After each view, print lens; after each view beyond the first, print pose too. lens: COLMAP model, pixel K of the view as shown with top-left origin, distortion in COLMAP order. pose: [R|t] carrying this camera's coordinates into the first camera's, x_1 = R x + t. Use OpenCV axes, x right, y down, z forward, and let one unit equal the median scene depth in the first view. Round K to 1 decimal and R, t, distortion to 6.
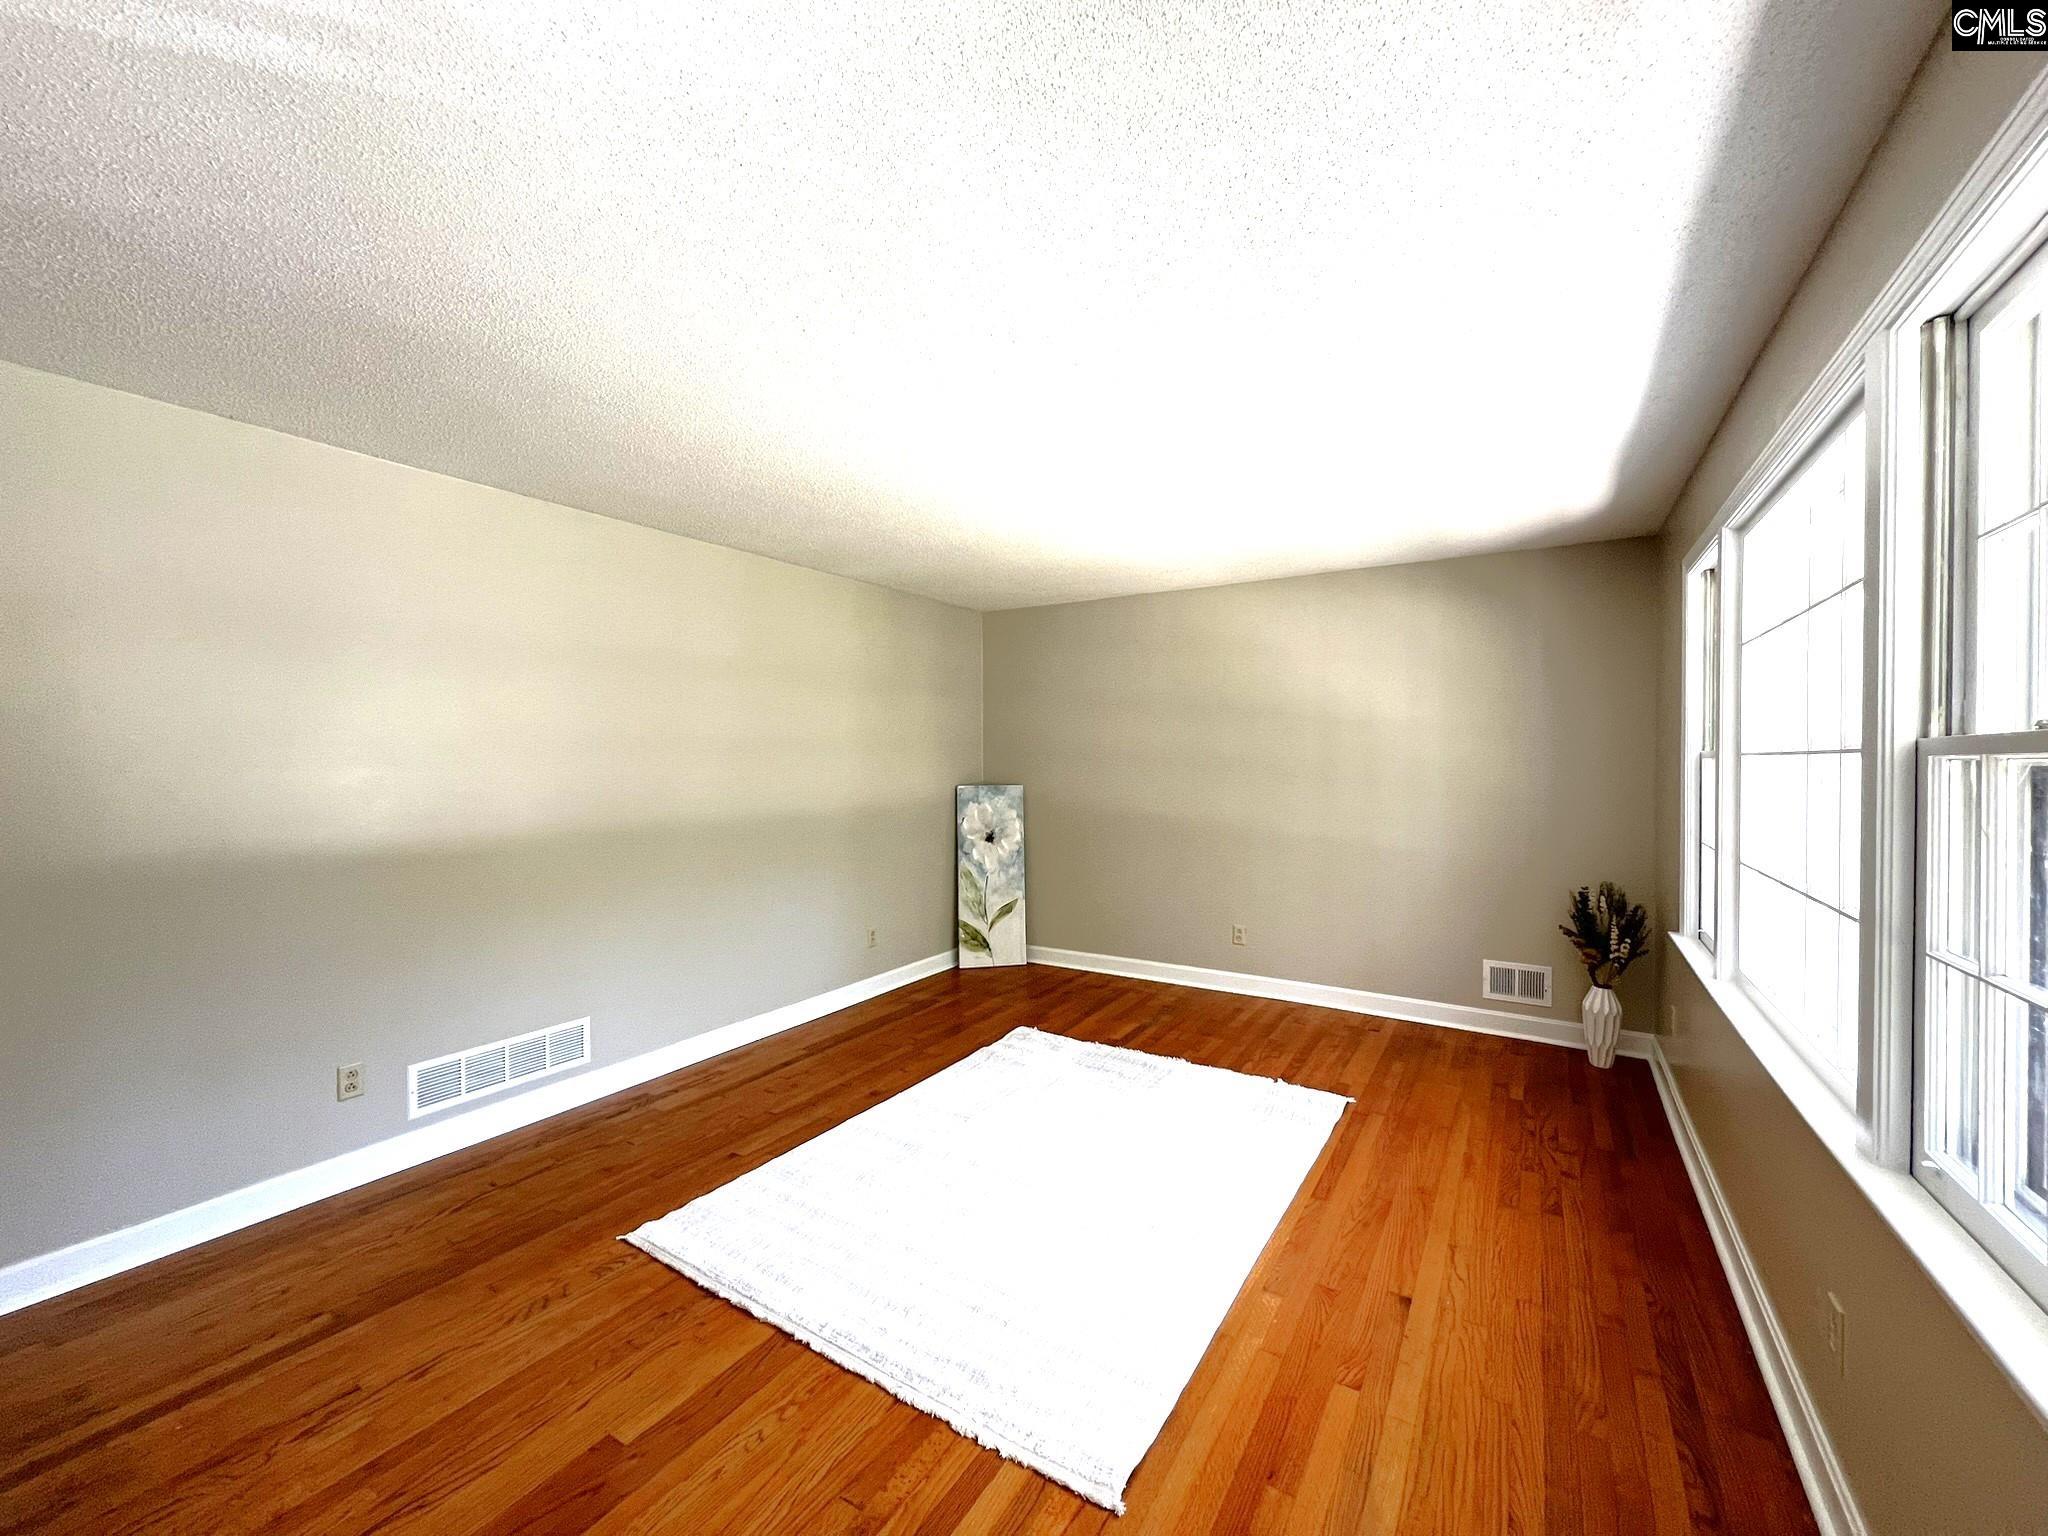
lens RADIAL K [[816.0, 0, 1024.0], [0, 816.0, 768.0], [0, 0, 1]] dist [-0.001418, 0.000135]
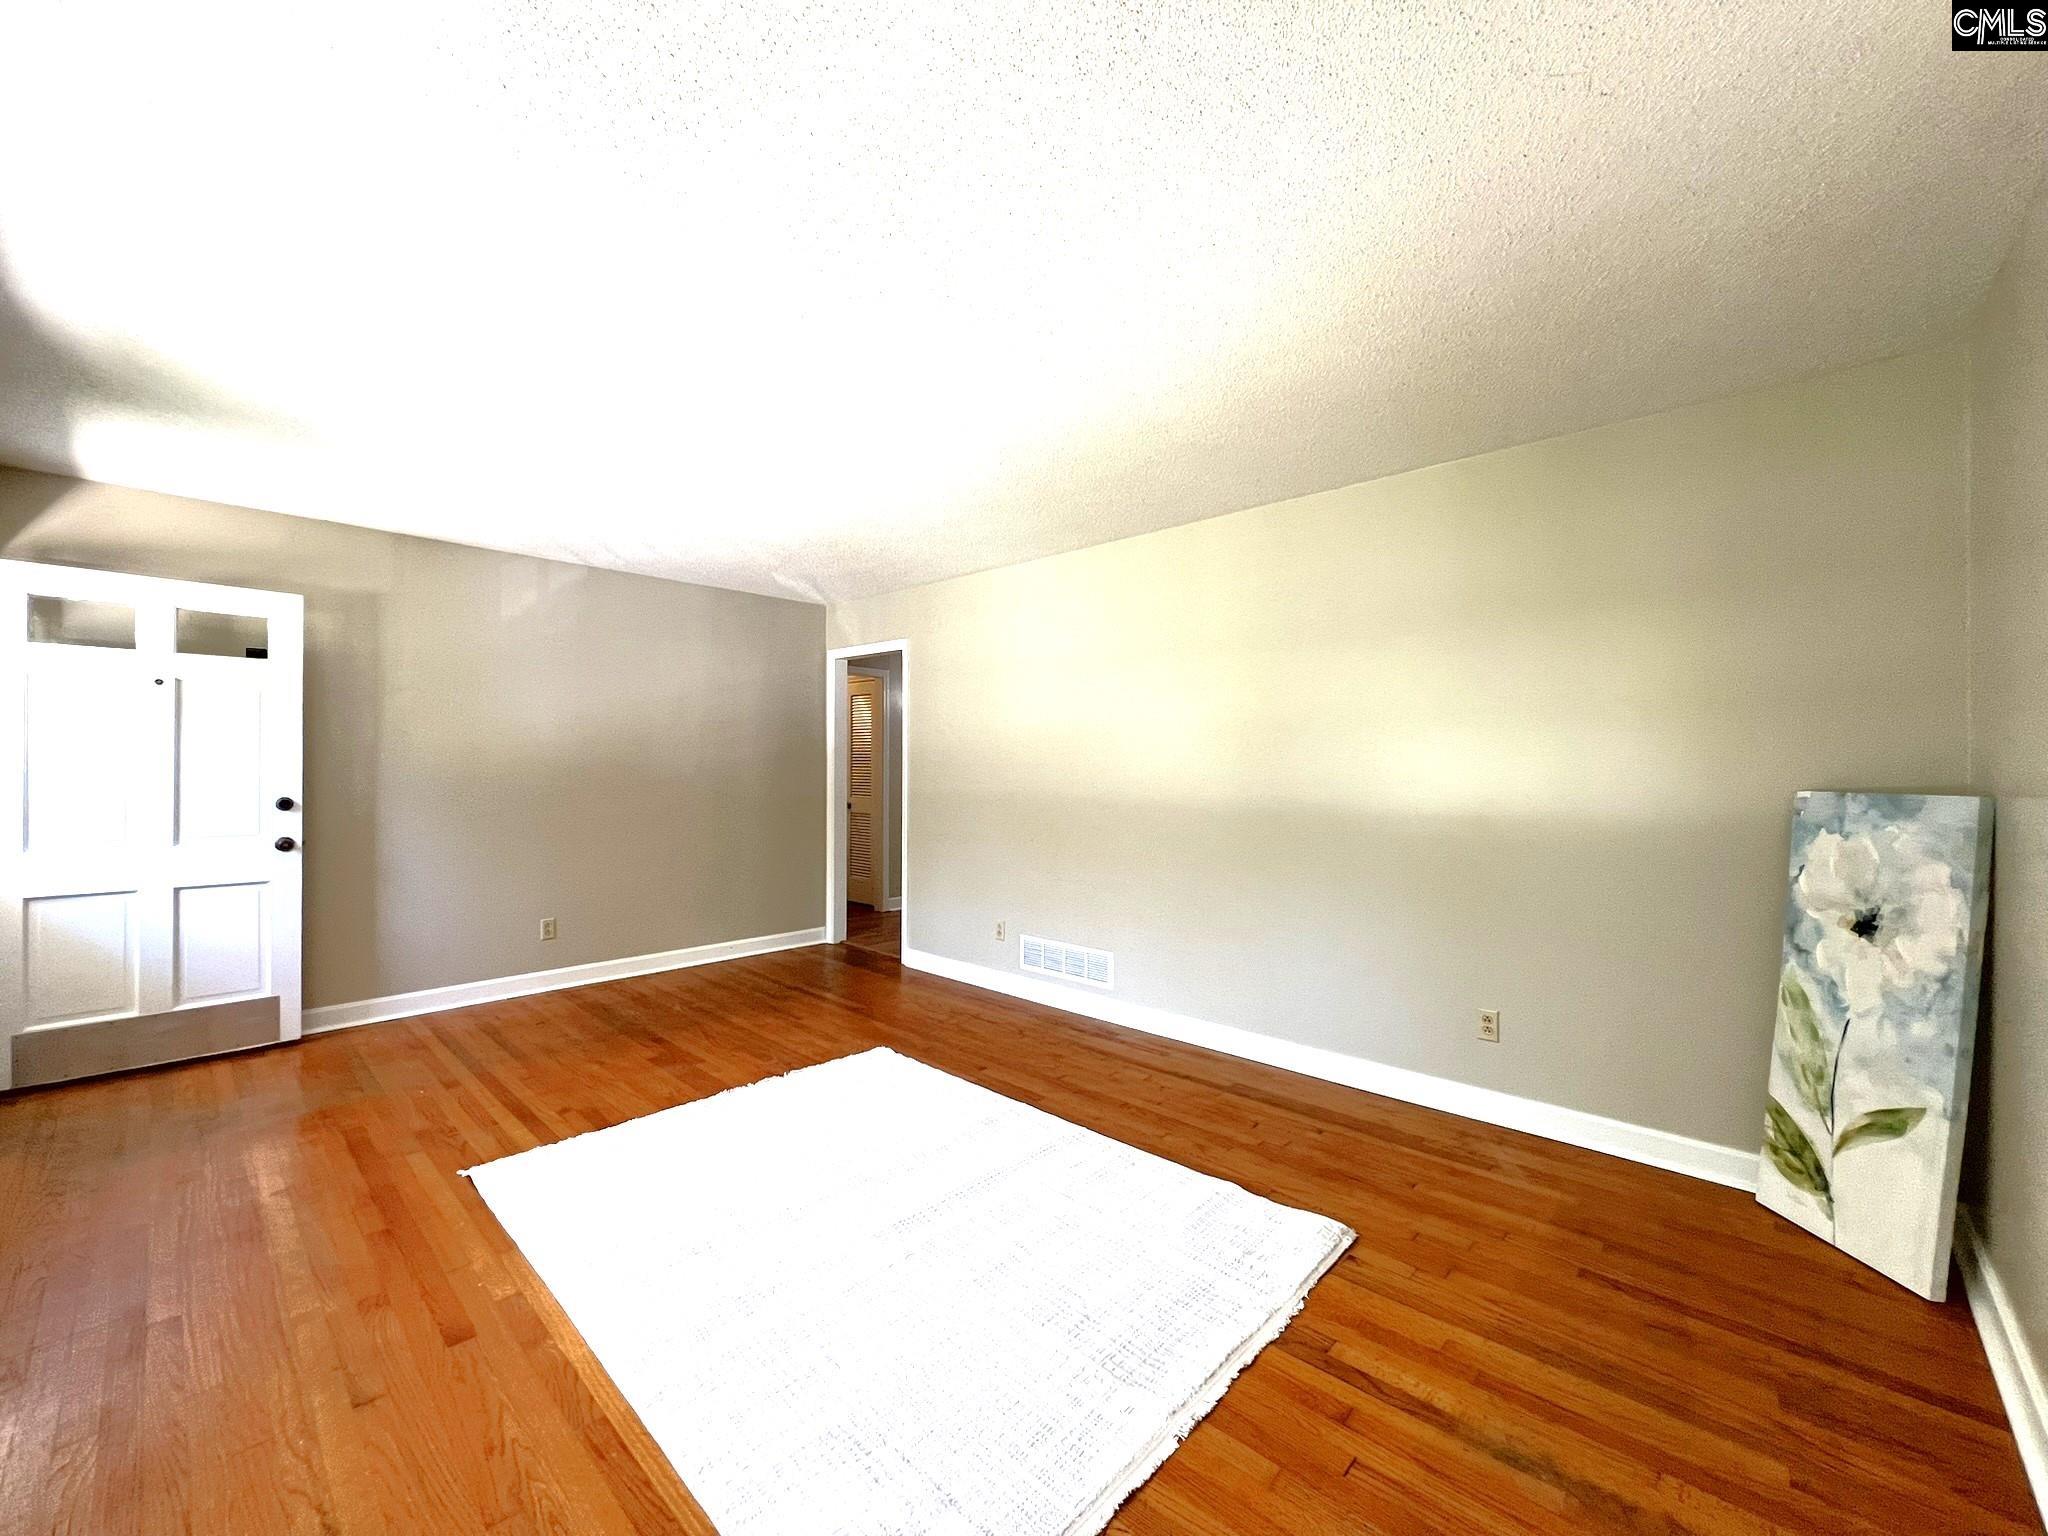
lens RADIAL K [[816.0, 0, 1024.0], [0, 816.0, 768.0], [0, 0, 1]] dist [-0.001418, 0.000135]
pose [[-0.192560, 0.003834, -0.981278, 0.481947], [-0.015585, 0.999854, 0.006965, 0.014495], [0.981161, 0.016634, -0.192472, 0.766786]]
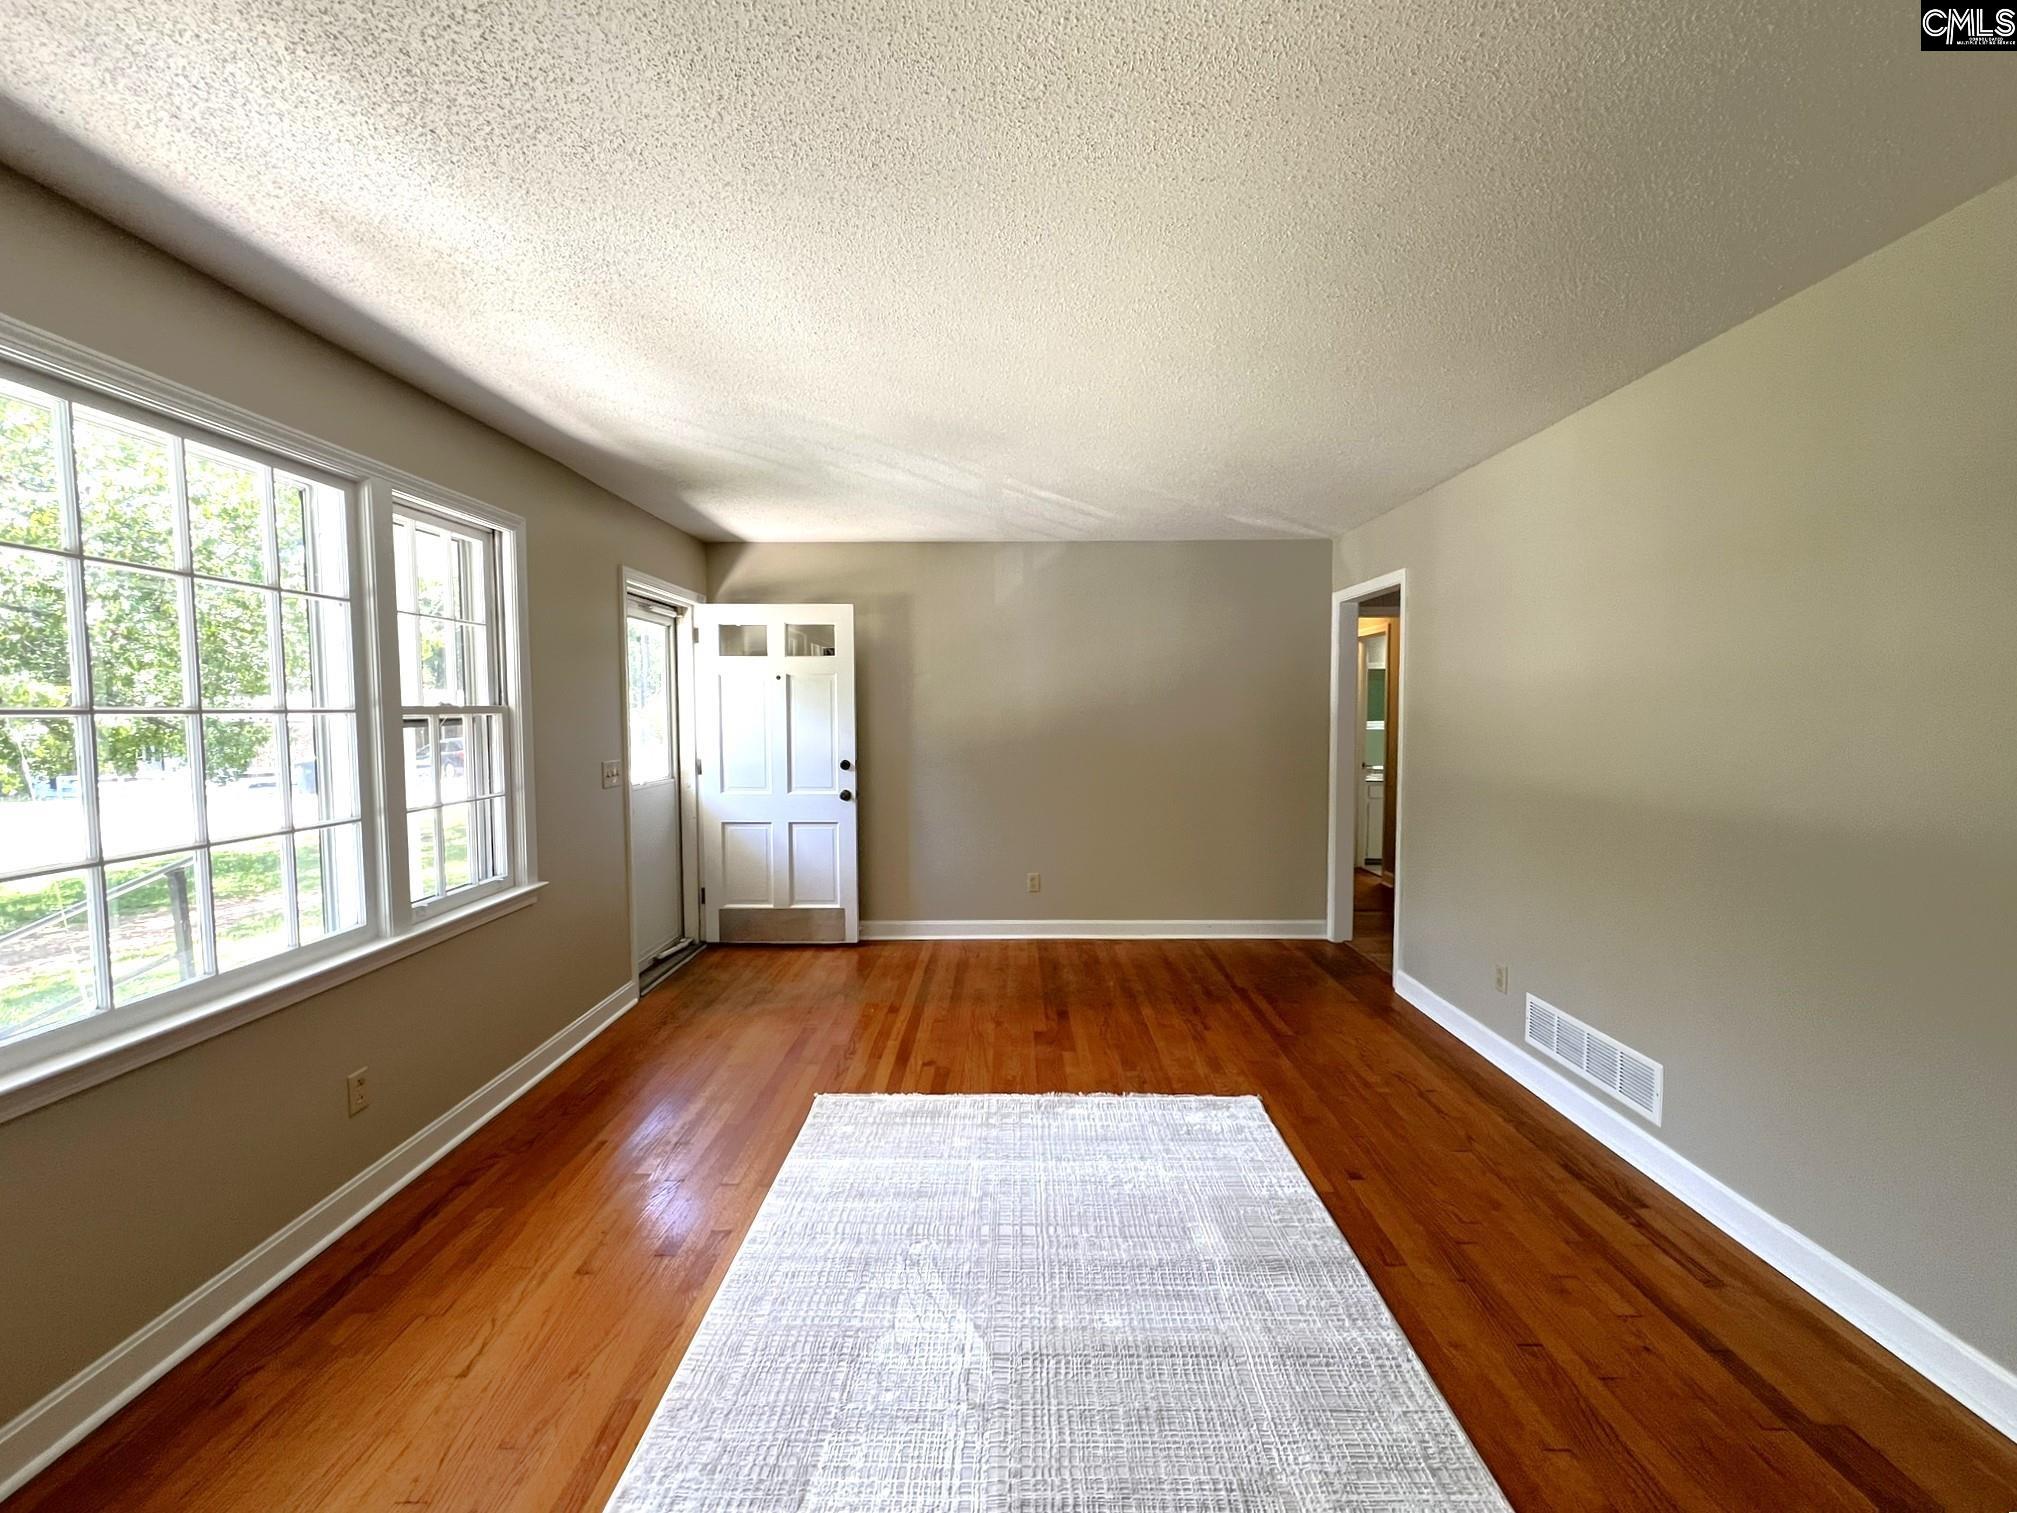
lens RADIAL K [[818.1, 0, 1008.5], [0, 818.1, 756.5], [0, 0, 1]] dist [0.001000, 0.000060]
pose [[-0.849365, 0.034920, -0.526649, 0.230663], [0.000810, 0.997894, 0.064860, -0.011056], [0.527805, 0.054663, -0.847605, 0.901280]]
